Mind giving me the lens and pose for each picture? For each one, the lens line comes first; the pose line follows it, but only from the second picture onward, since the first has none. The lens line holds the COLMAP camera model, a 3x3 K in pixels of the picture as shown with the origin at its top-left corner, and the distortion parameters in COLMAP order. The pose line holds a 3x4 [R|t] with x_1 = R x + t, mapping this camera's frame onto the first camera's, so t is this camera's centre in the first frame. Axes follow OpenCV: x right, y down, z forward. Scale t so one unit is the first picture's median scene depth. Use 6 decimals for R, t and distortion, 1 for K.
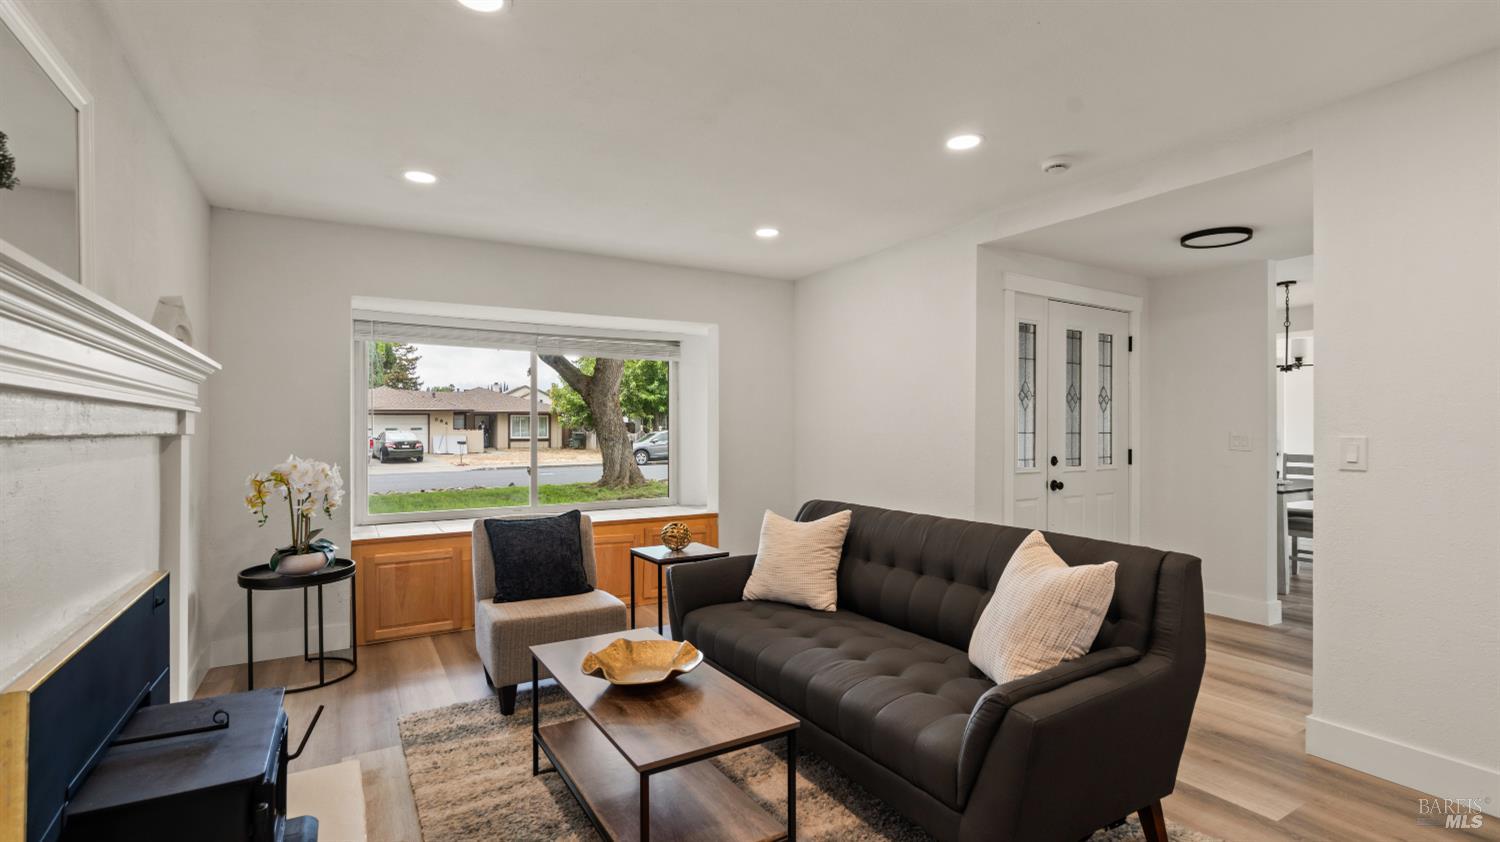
lens RADIAL K [[695.3, 0, 754.3], [0, 695.3, 428.7], [0, 0, 1]] dist [-0.047077, 0.016866]
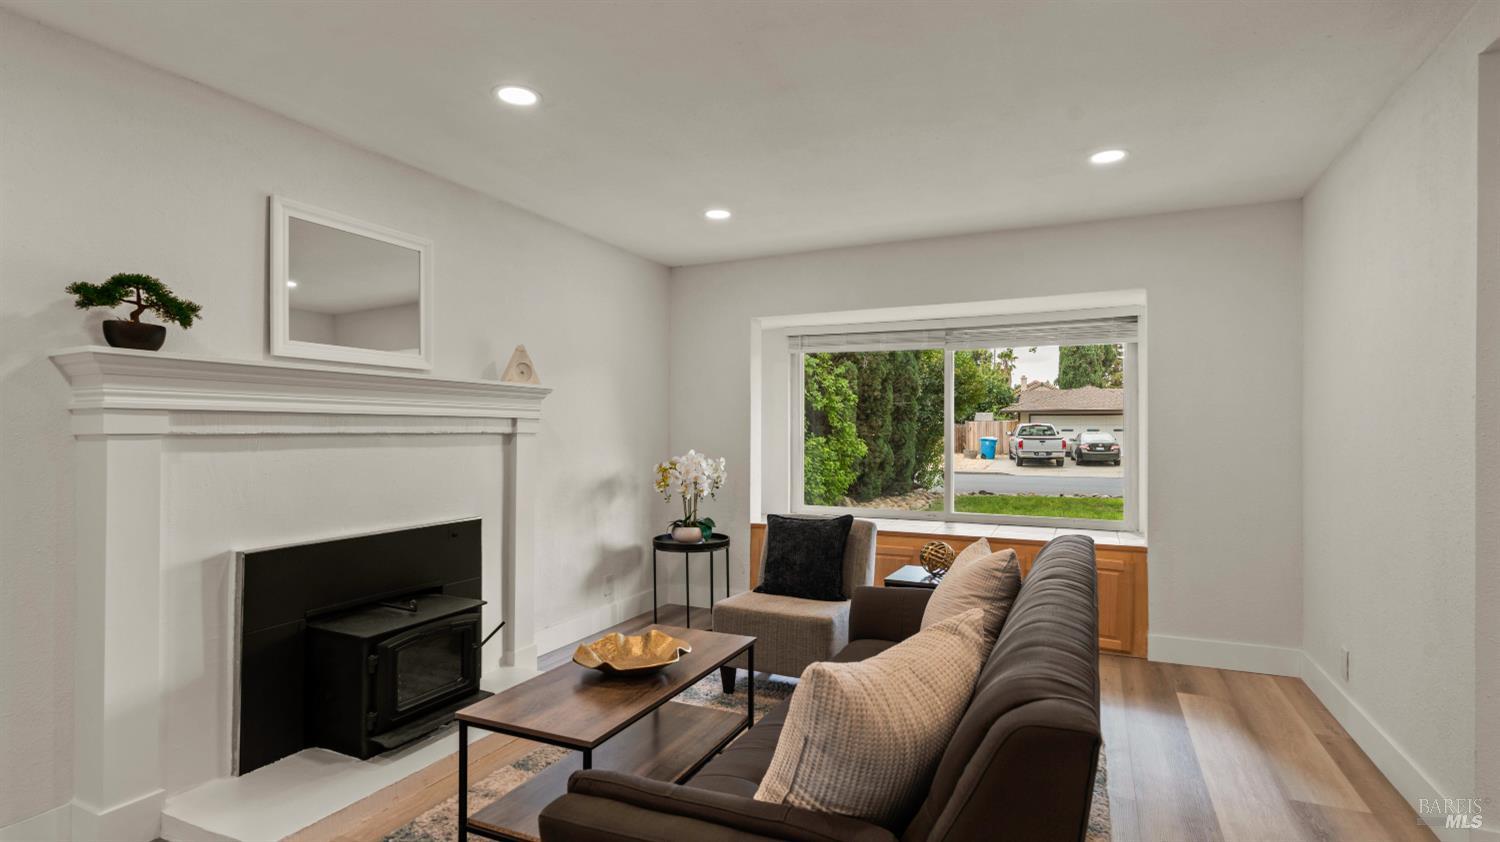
lens RADIAL K [[739.0, 0, 745.1], [0, 739.0, 423.9], [0, 0, 1]] dist [0.000020, -0.000894]
pose [[0.546422, -0.002569, -0.837506, 0.522855], [-0.003772, 0.999978, -0.005528, -0.003245], [0.837502, 0.006180, 0.546400, 0.312215]]
